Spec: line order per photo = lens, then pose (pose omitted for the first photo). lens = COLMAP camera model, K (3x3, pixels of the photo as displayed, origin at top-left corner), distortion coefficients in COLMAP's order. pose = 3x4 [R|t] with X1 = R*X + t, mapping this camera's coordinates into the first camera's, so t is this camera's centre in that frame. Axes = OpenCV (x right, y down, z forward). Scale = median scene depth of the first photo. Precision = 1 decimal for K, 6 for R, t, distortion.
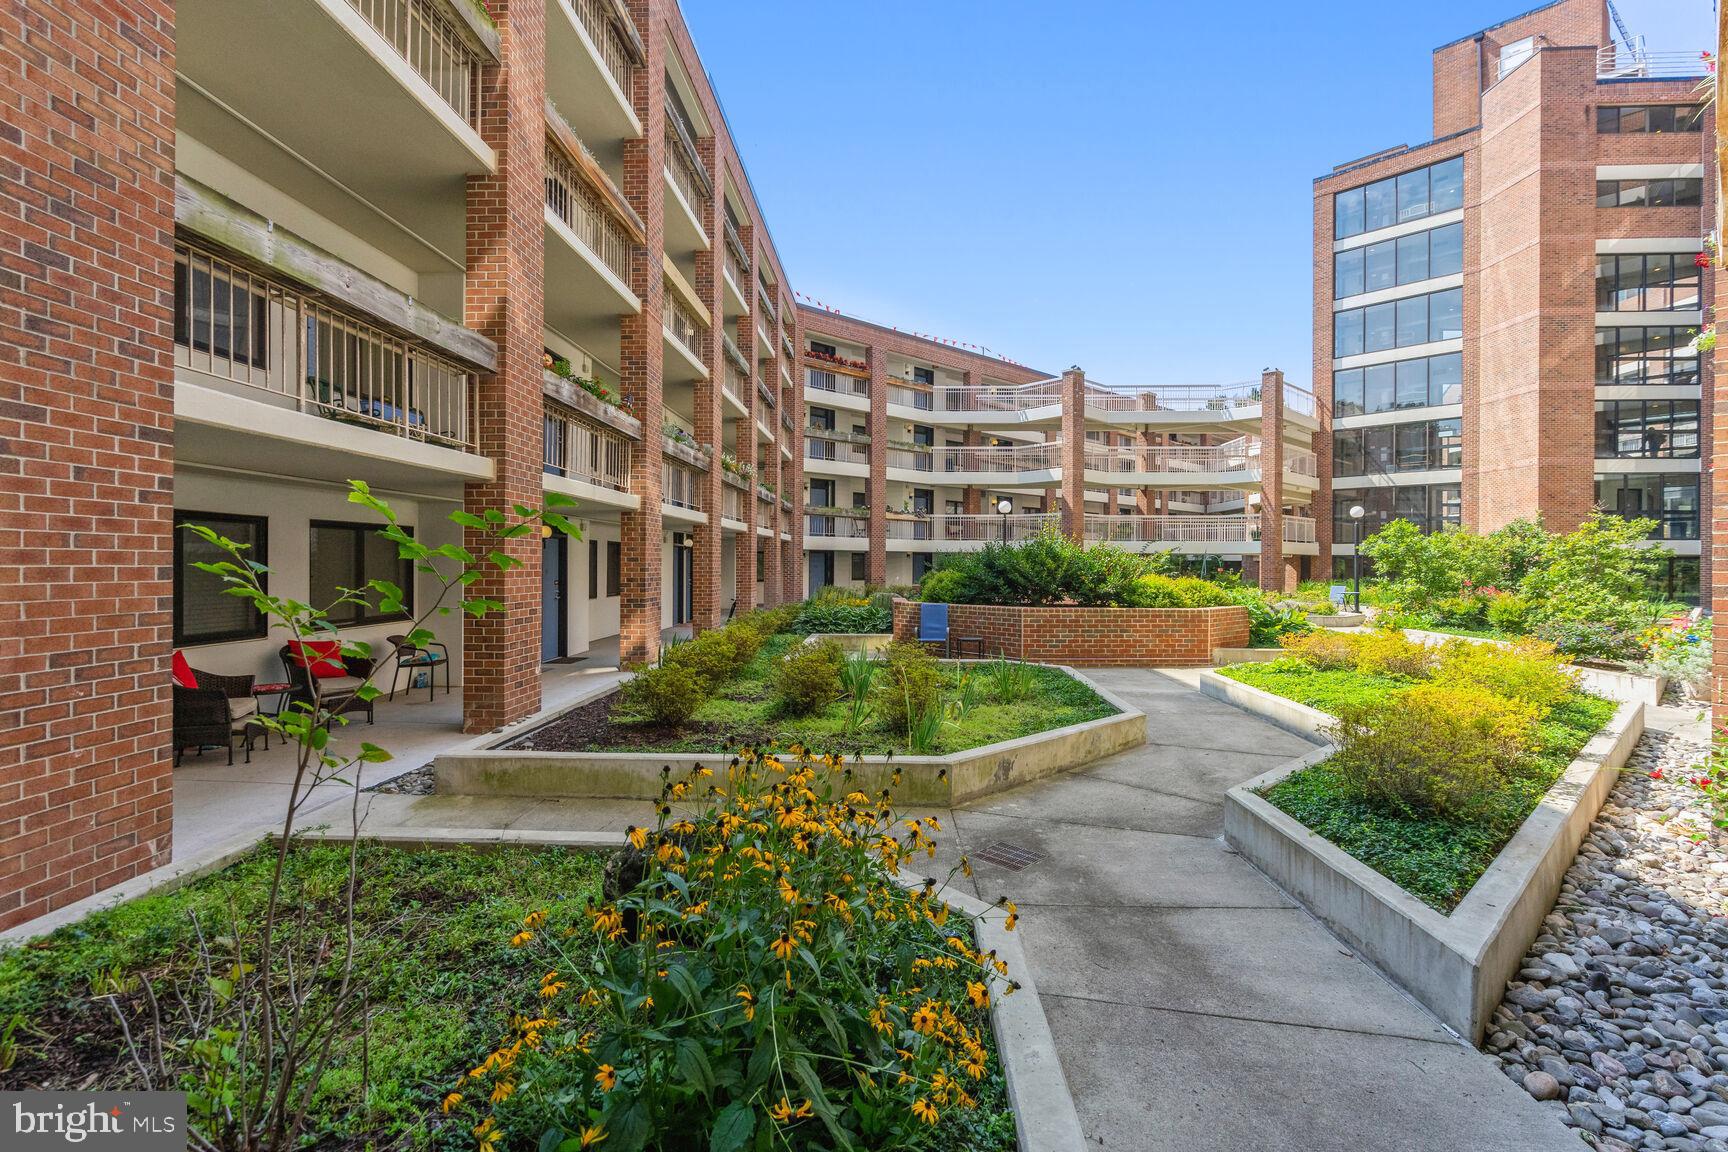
lens RADIAL K [[797.3, 0, 855.5], [0, 797.3, 582.7], [0, 0, 1]] dist [-0.001769, 0.000227]
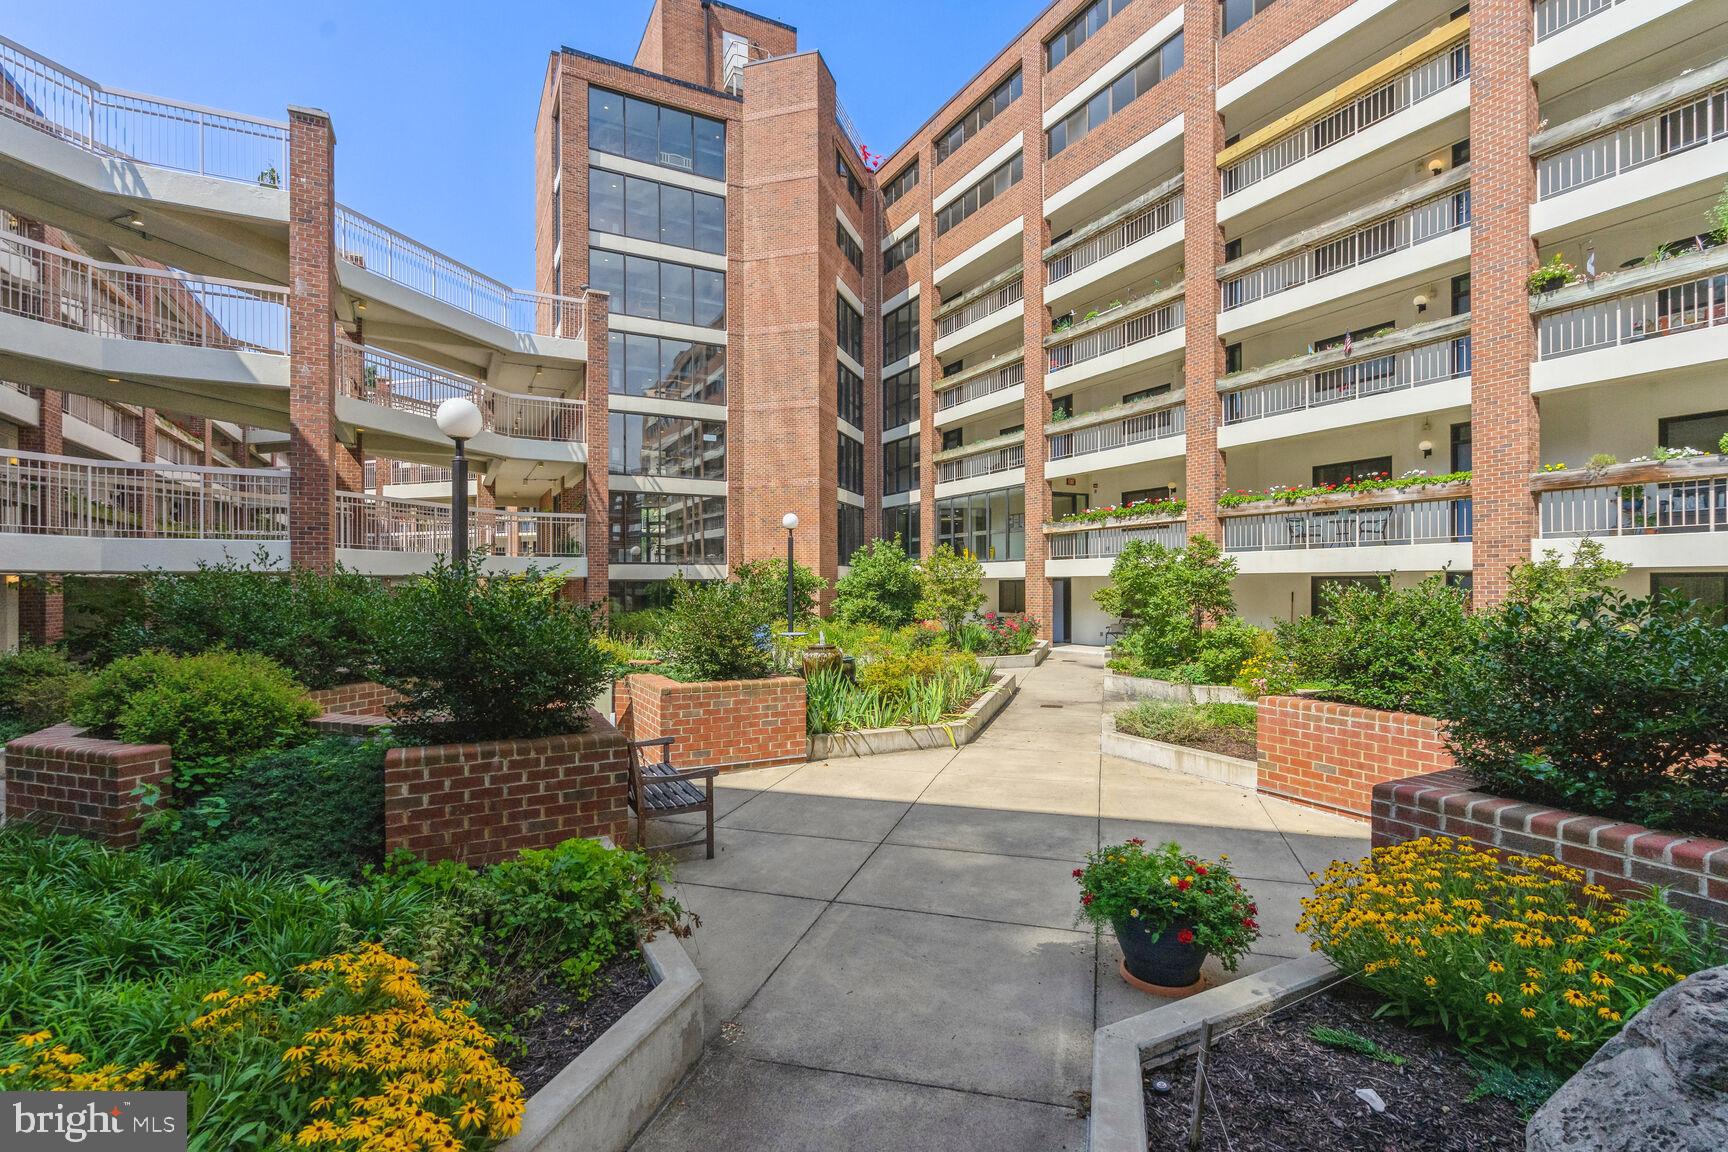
lens RADIAL K [[797.3, 0, 855.5], [0, 797.3, 582.7], [0, 0, 1]] dist [-0.001769, 0.000227]
pose [[0.257723, -0.002831, 0.966215, -0.047464], [0.019237, 0.999813, -0.002202, -0.026151], [-0.966027, 0.019155, 0.257730, 0.641191]]
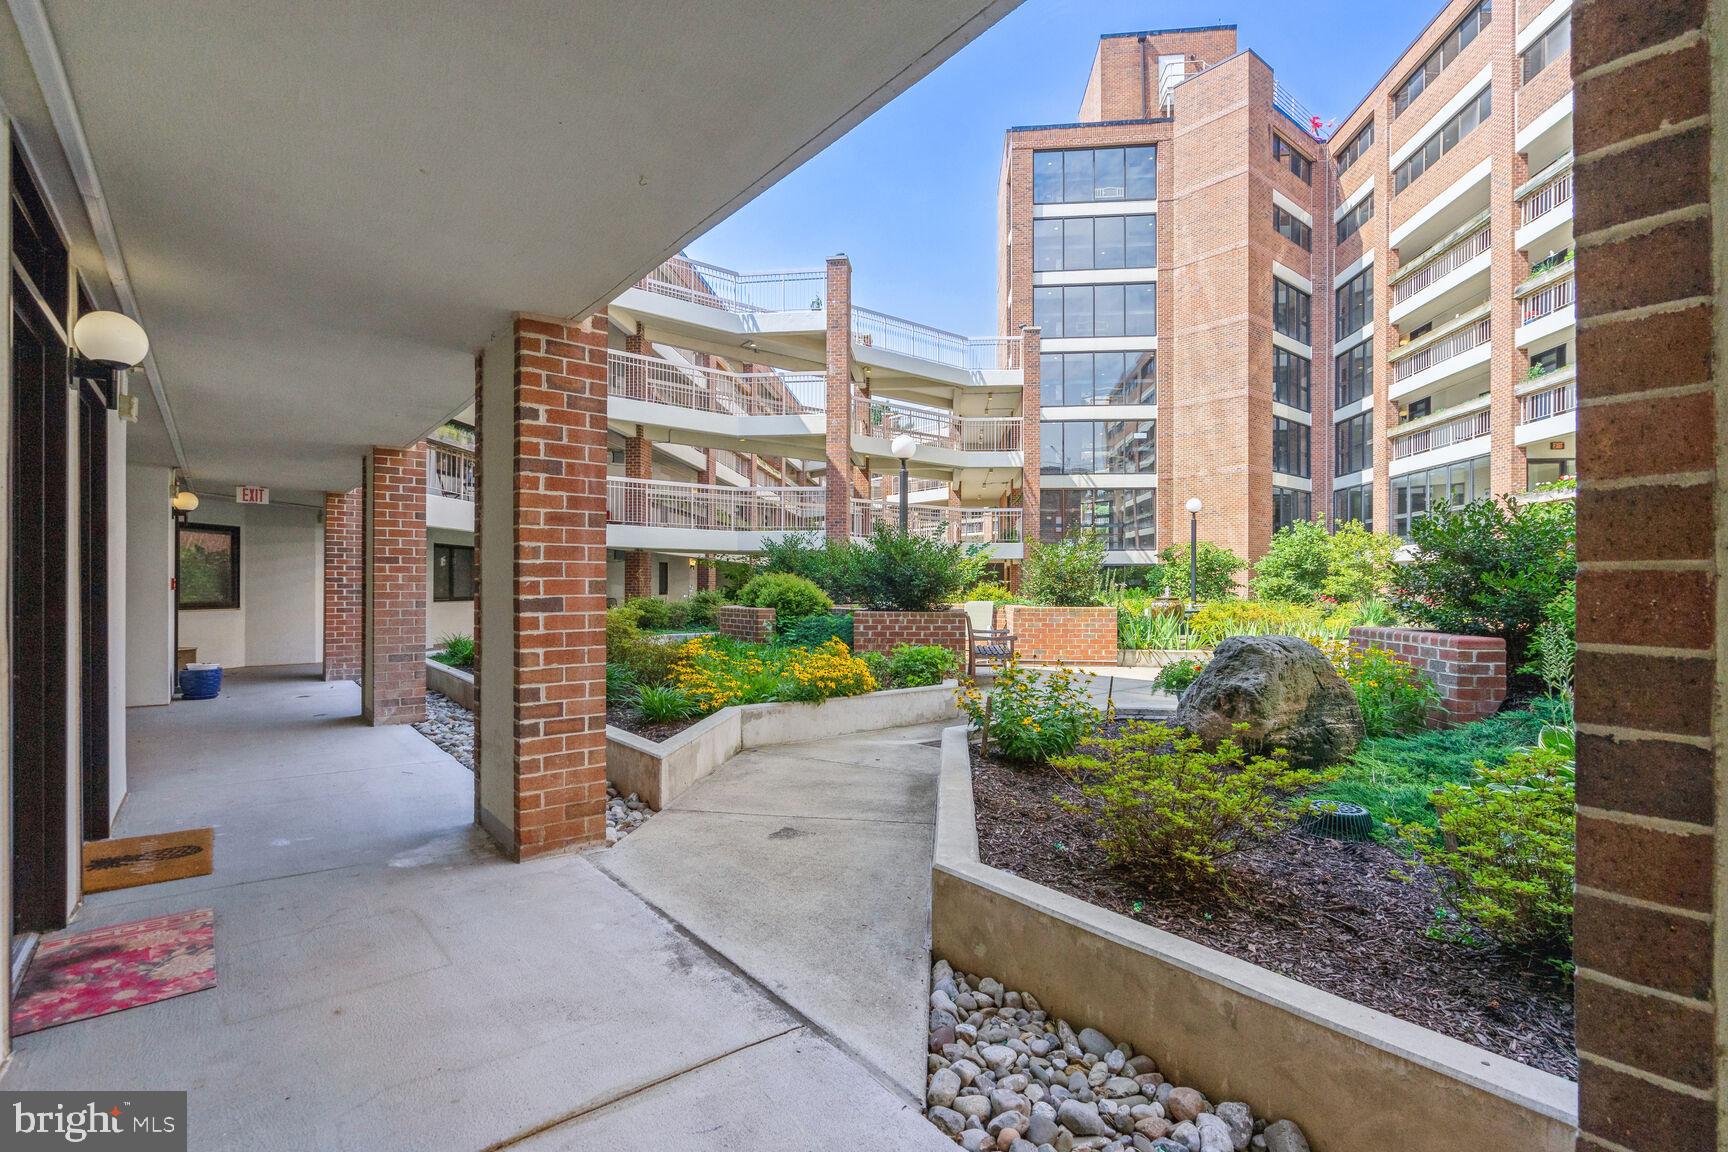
lens RADIAL K [[792.2, 0, 864.0], [0, 792.2, 576.0], [0, 0, 1]] dist [0.014437, 0.000187]
pose [[0.743989, 0.006074, 0.668164, -0.131498], [0.010388, 0.999733, -0.020655, -0.004354], [-0.668111, 0.022308, 0.743727, 0.531333]]
